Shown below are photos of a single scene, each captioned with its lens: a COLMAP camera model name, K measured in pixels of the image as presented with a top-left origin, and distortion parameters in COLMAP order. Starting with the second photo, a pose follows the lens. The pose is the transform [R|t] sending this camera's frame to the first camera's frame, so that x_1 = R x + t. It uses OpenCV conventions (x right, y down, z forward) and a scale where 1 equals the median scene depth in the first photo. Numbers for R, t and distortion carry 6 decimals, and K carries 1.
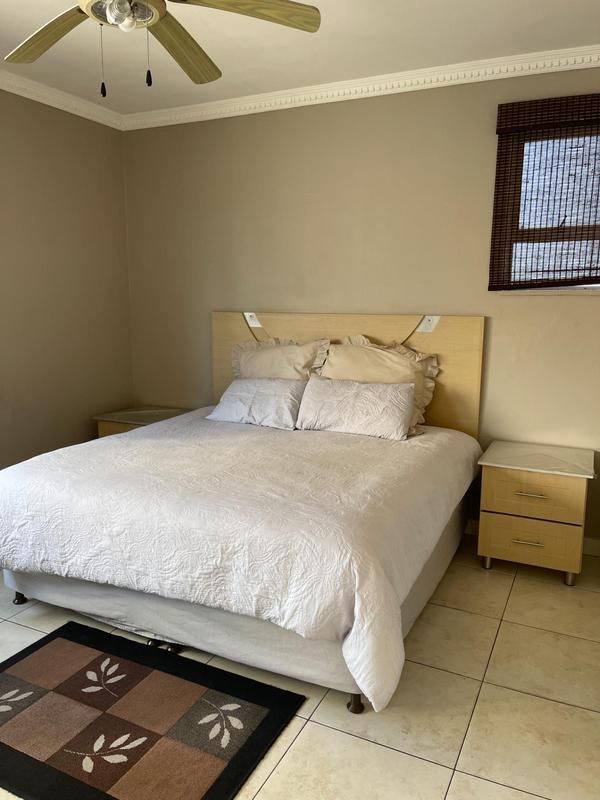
lens RADIAL K [[615.7, 0, 295.3], [0, 615.7, 400.6], [0, 0, 1]] dist [0.037537, -0.024034]
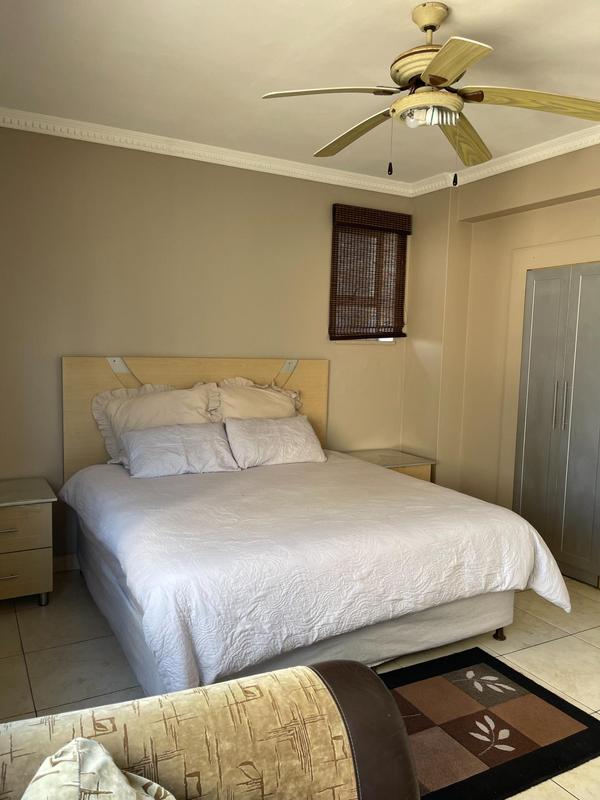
lens RADIAL K [[615.7, 0, 292.5], [0, 615.7, 402.7], [0, 0, 1]] dist [0.037537, -0.024034]
pose [[0.573253, -0.071822, 0.816224, -1.192095], [0.114047, 0.993448, 0.007319, -0.094645], [-0.811403, 0.088892, 0.577689, 0.474810]]
